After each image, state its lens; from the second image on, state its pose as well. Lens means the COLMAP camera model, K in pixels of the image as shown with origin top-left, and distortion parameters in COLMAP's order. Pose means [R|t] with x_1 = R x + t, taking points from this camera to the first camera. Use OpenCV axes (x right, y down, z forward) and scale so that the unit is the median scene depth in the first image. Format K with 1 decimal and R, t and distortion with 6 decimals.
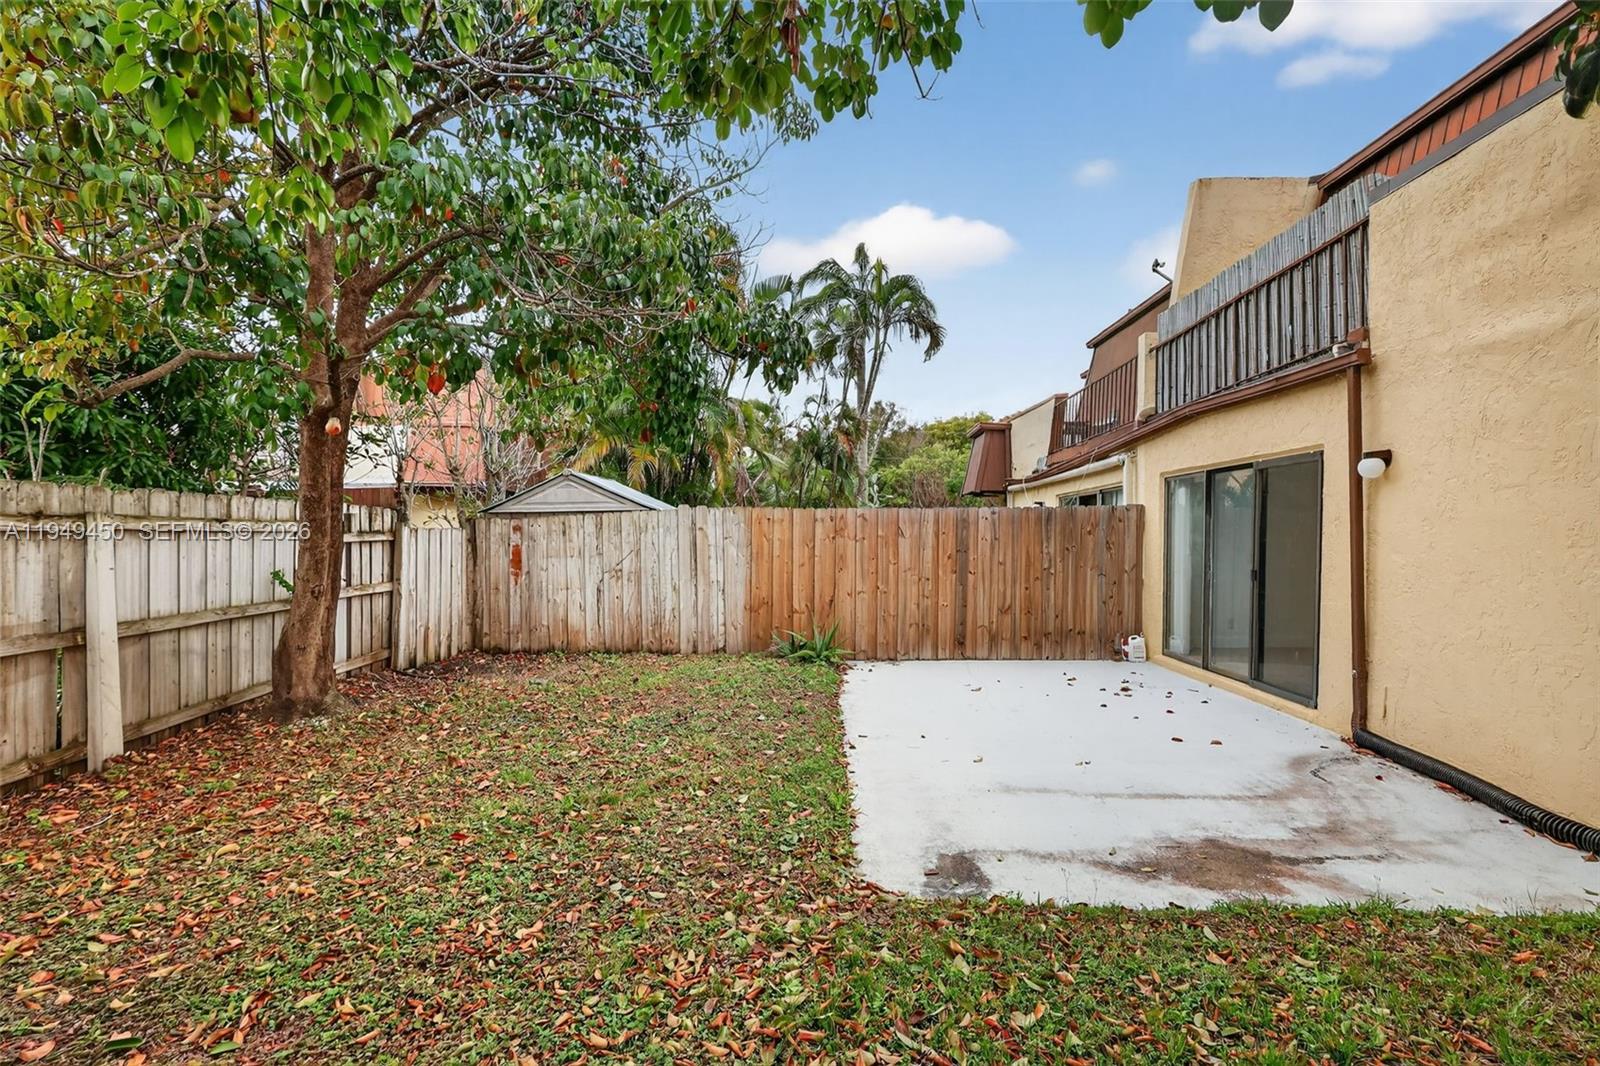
lens RADIAL K [[744.9, 0, 793.3], [0, 744.9, 540.3], [0, 0, 1]] dist [-0.002664, 0.000674]
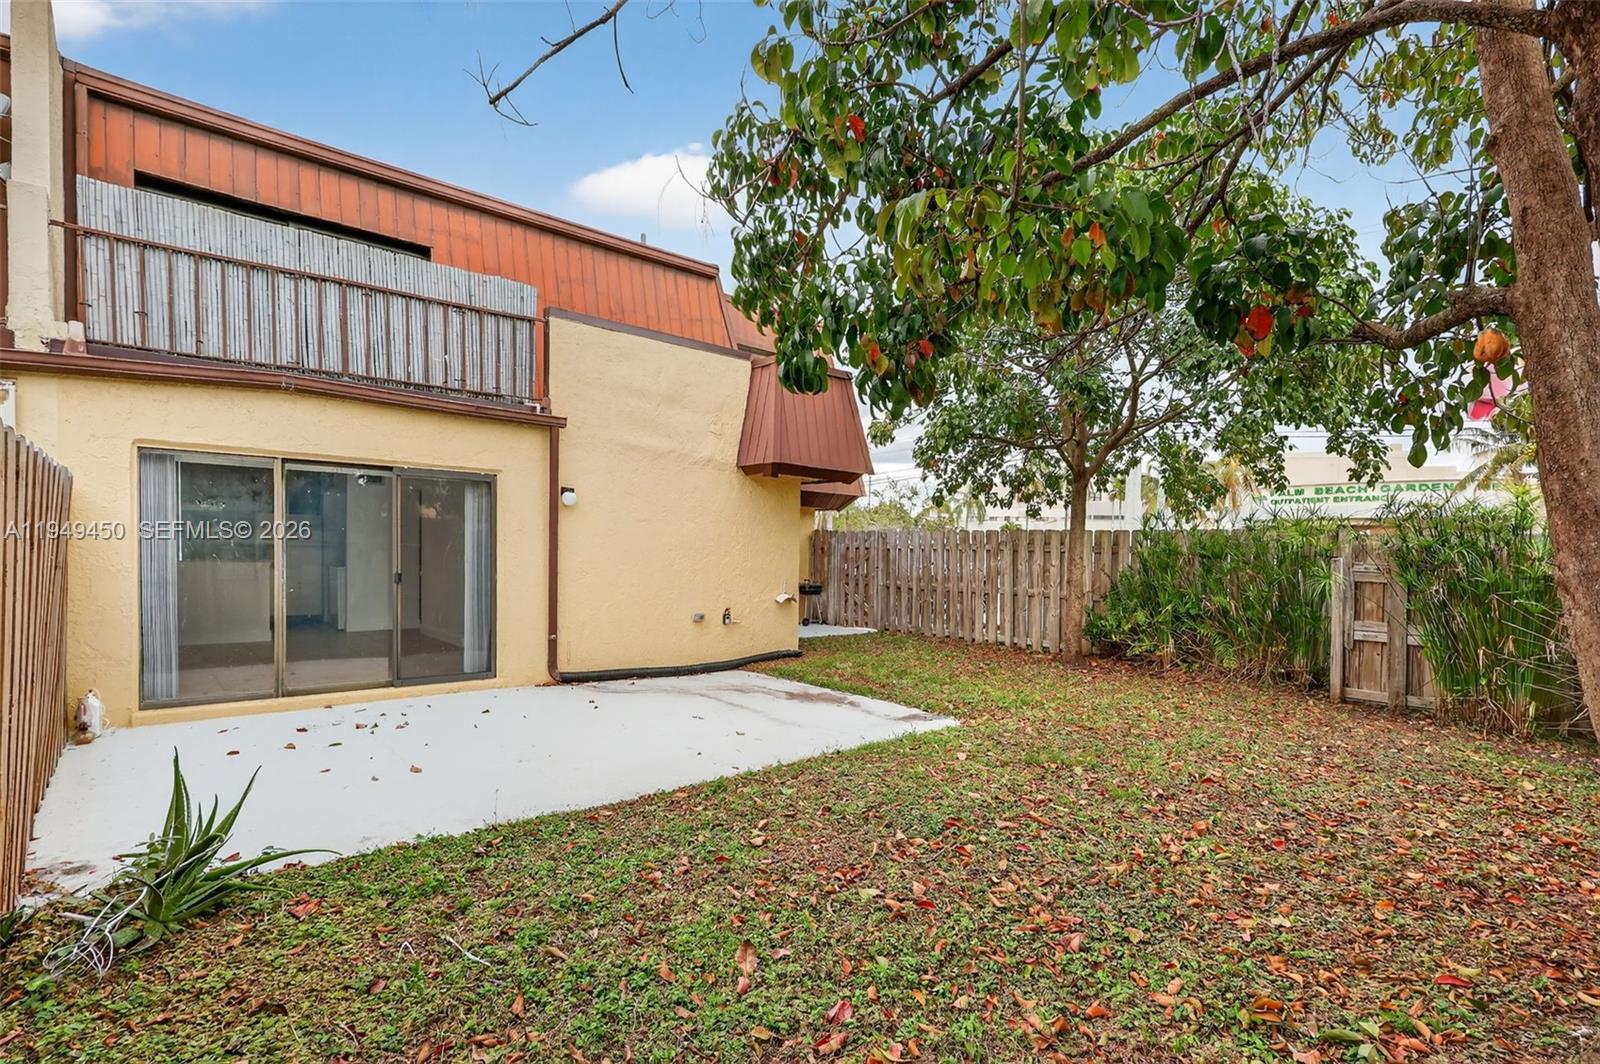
lens RADIAL K [[776.4, 0, 793.9], [0, 776.4, 564.4], [0, 0, 1]] dist [0.014363, -0.001066]
pose [[-0.683585, -0.028807, 0.729302, -0.426061], [-0.017298, 0.999580, 0.023269, -0.004497], [-0.729666, 0.003290, -0.683796, 1.064169]]
